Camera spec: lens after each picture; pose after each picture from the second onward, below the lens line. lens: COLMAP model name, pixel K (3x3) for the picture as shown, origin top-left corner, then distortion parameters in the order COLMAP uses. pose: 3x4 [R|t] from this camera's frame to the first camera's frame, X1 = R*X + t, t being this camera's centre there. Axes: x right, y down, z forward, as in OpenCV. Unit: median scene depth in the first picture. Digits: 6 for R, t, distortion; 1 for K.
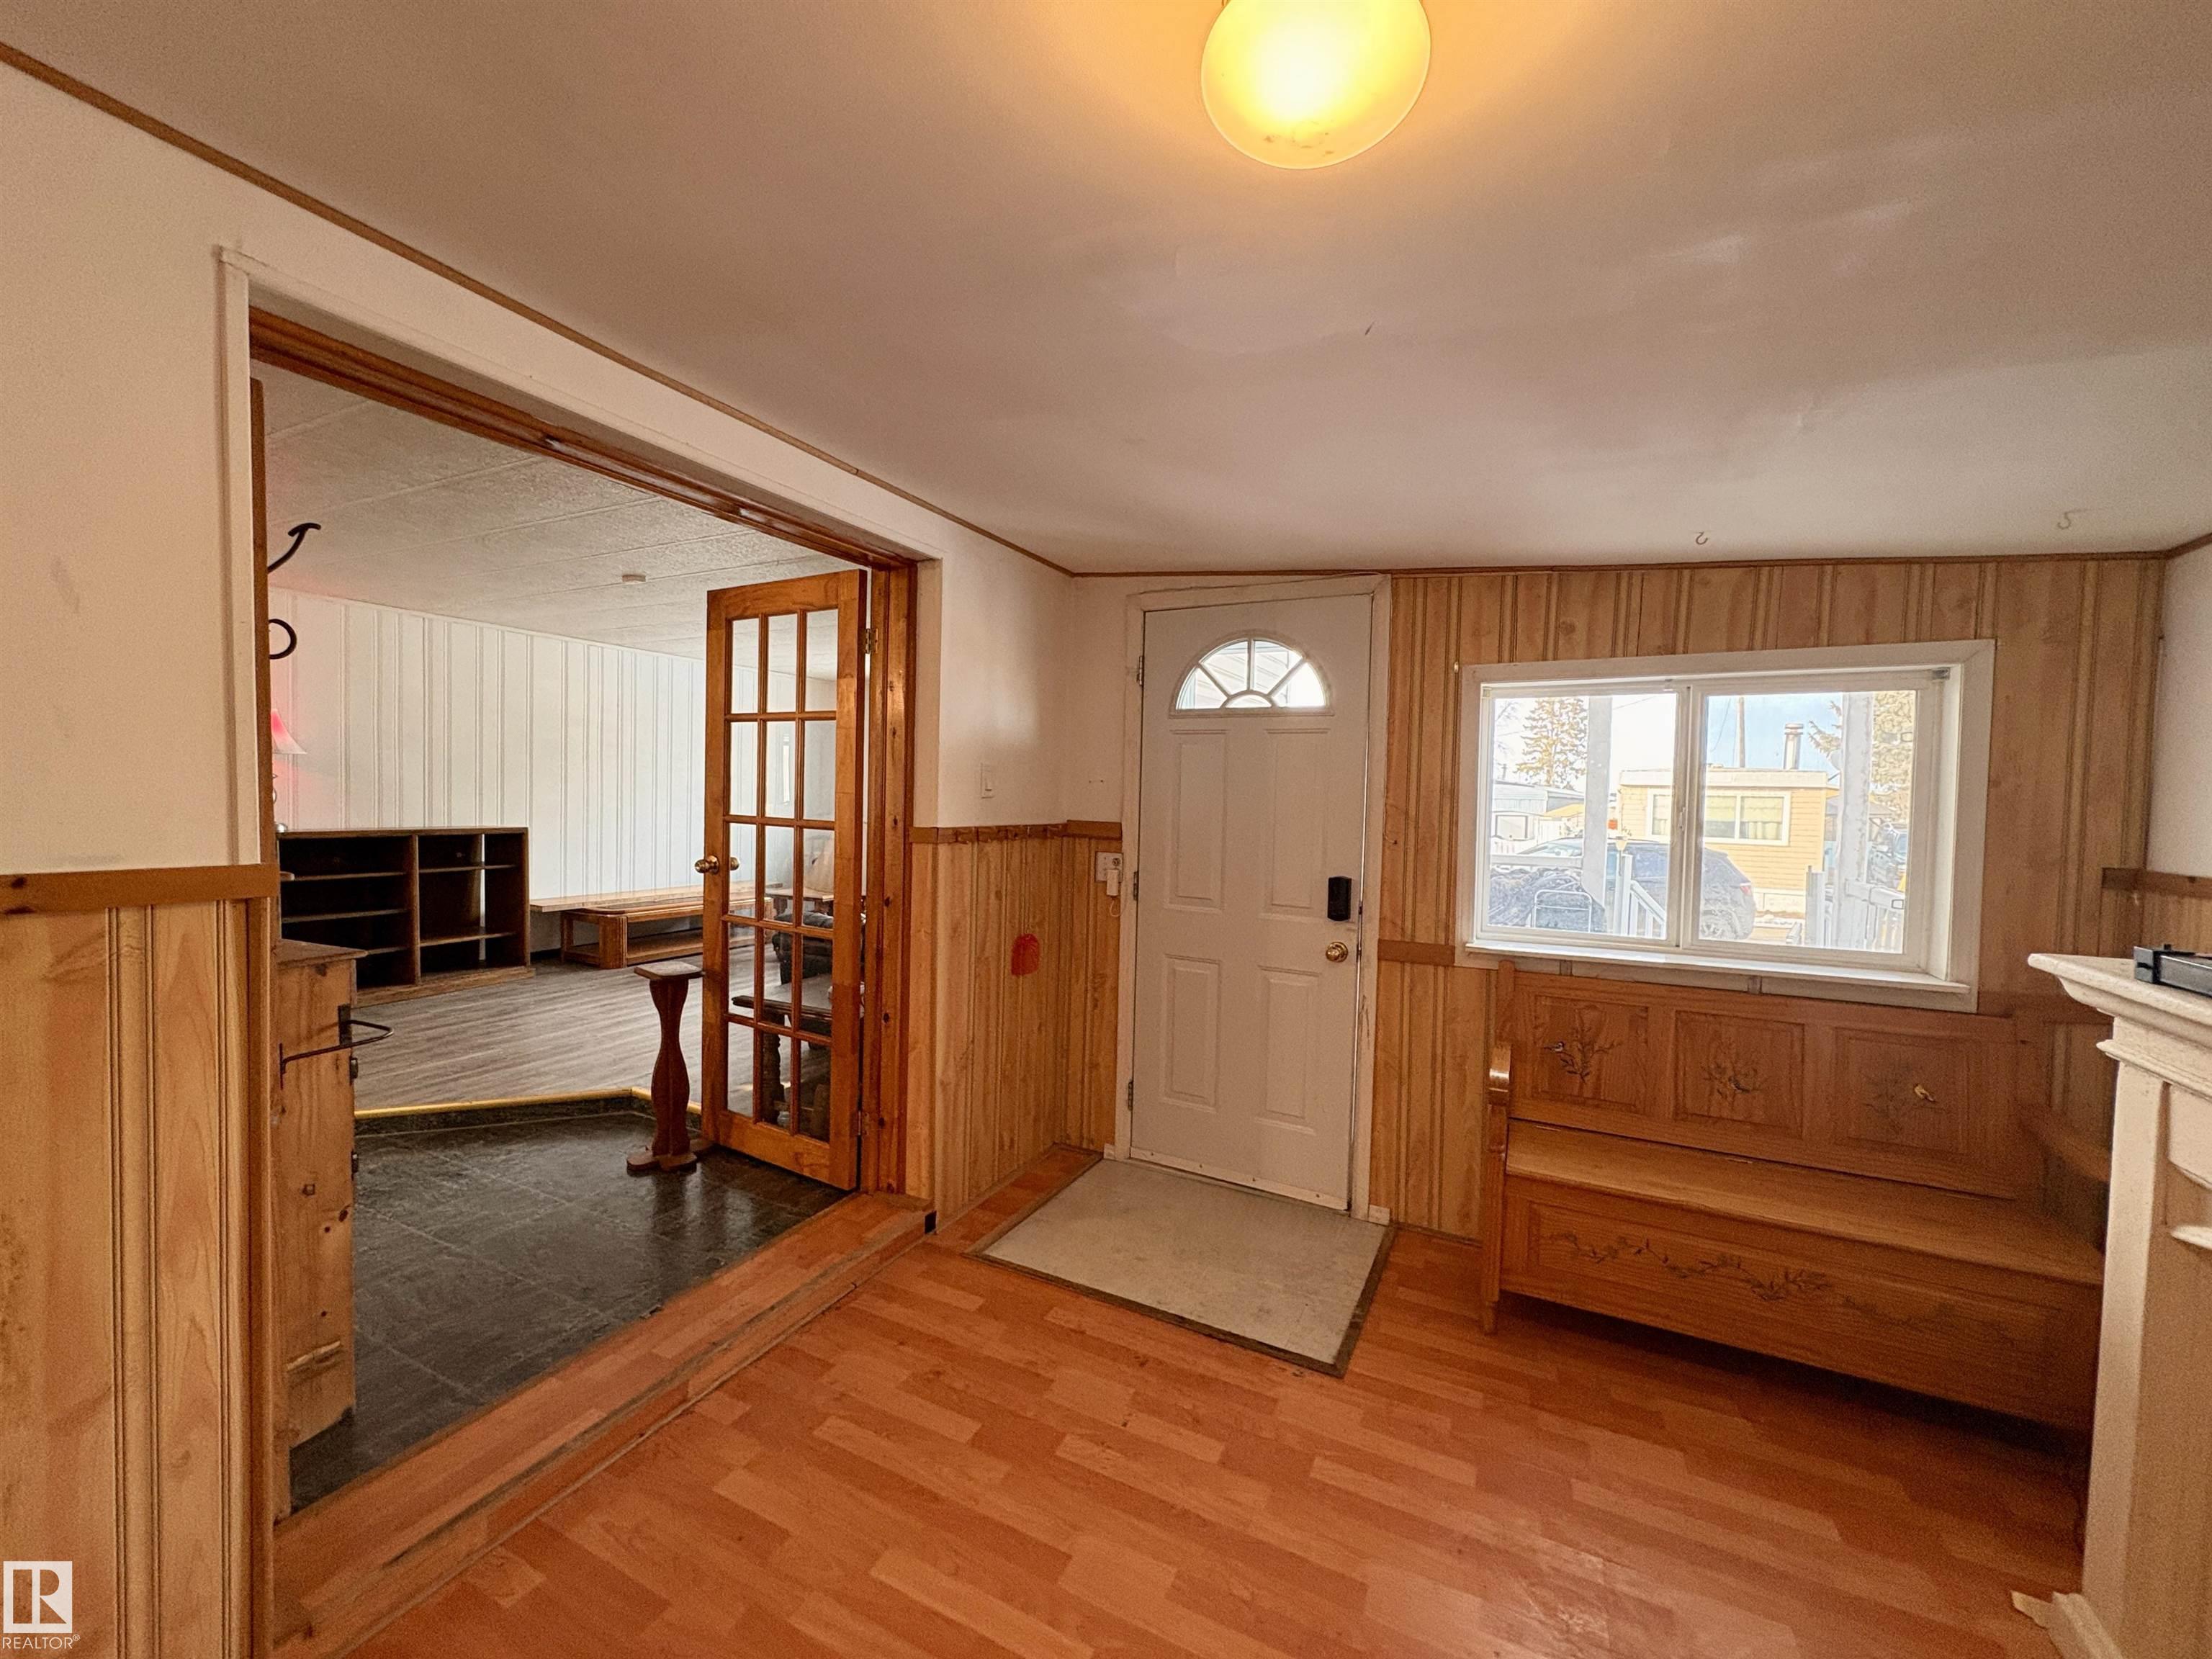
lens RADIAL K [[877.1, 0, 1106.0], [0, 877.1, 829.5], [0, 0, 1]] dist [0.001282, 0.000499]
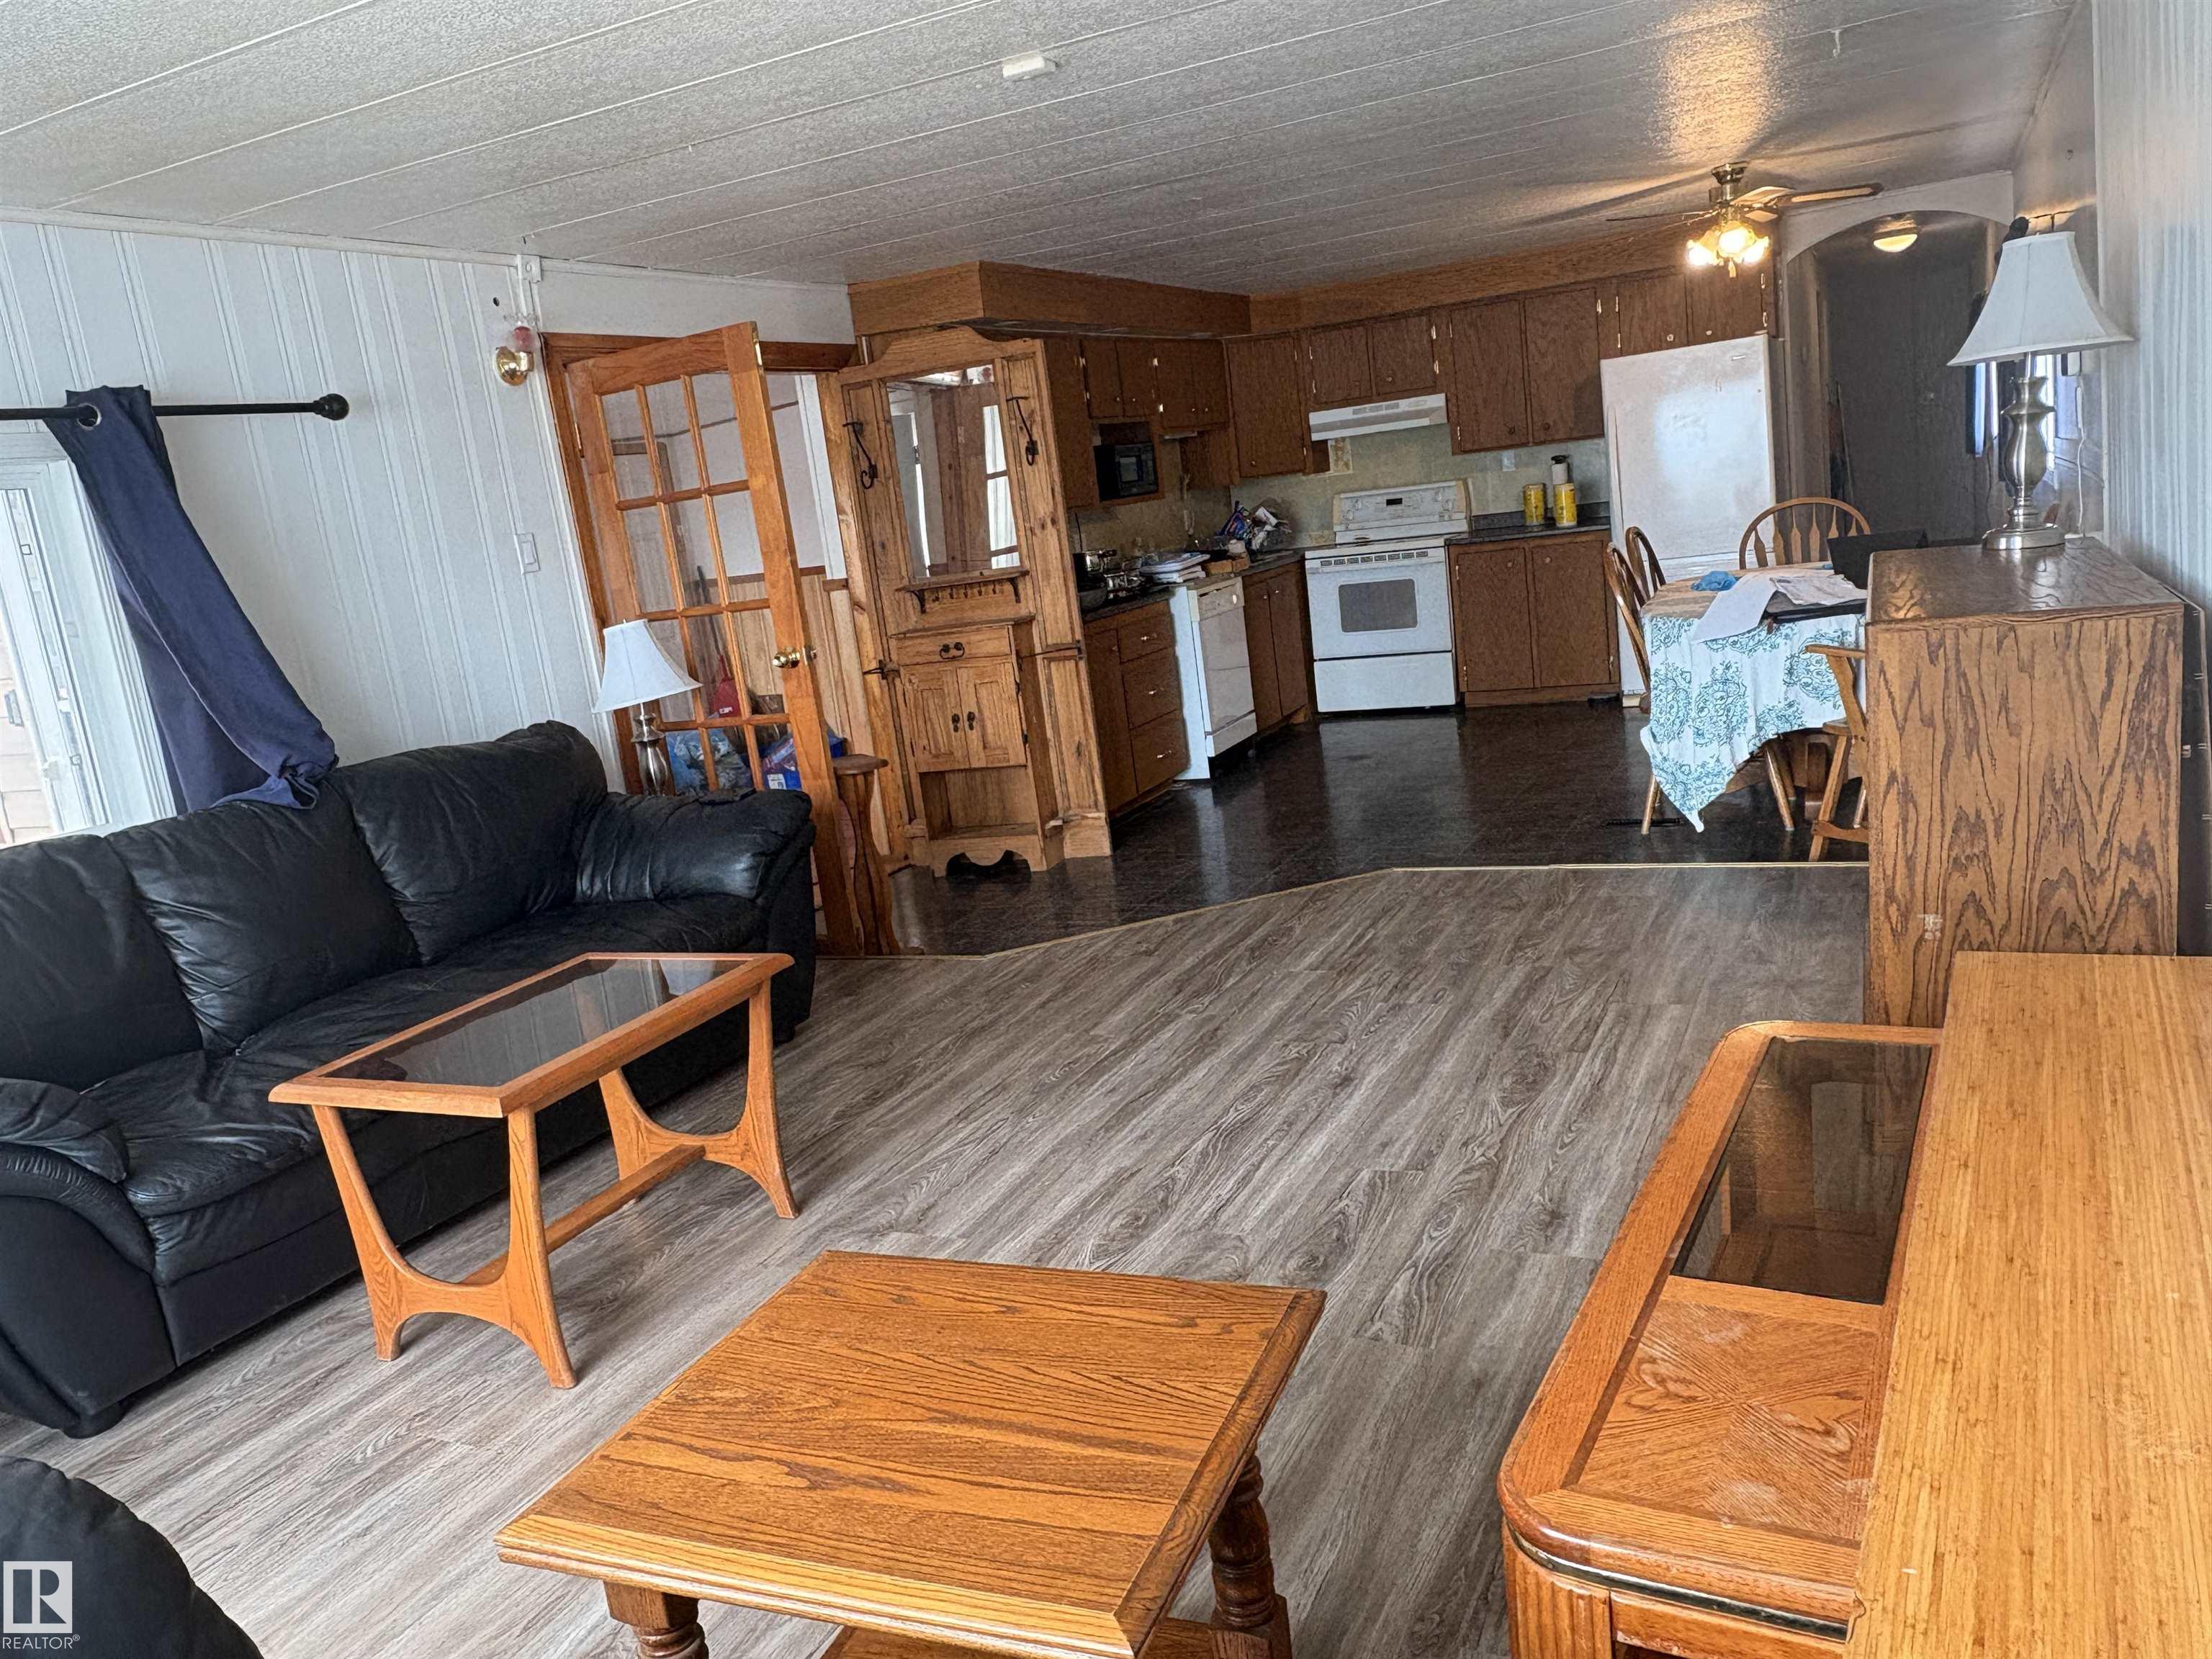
lens RADIAL K [[1676.6, 0, 1092.9], [0, 1676.6, 838.8], [0, 0, 1]] dist [-0.000809, 0.002672]
pose [[-0.994466, 0.103505, 0.018022, -0.618447], [0.104747, 0.963514, 0.246309, -0.134872], [0.008129, 0.246834, -0.969024, 2.196035]]
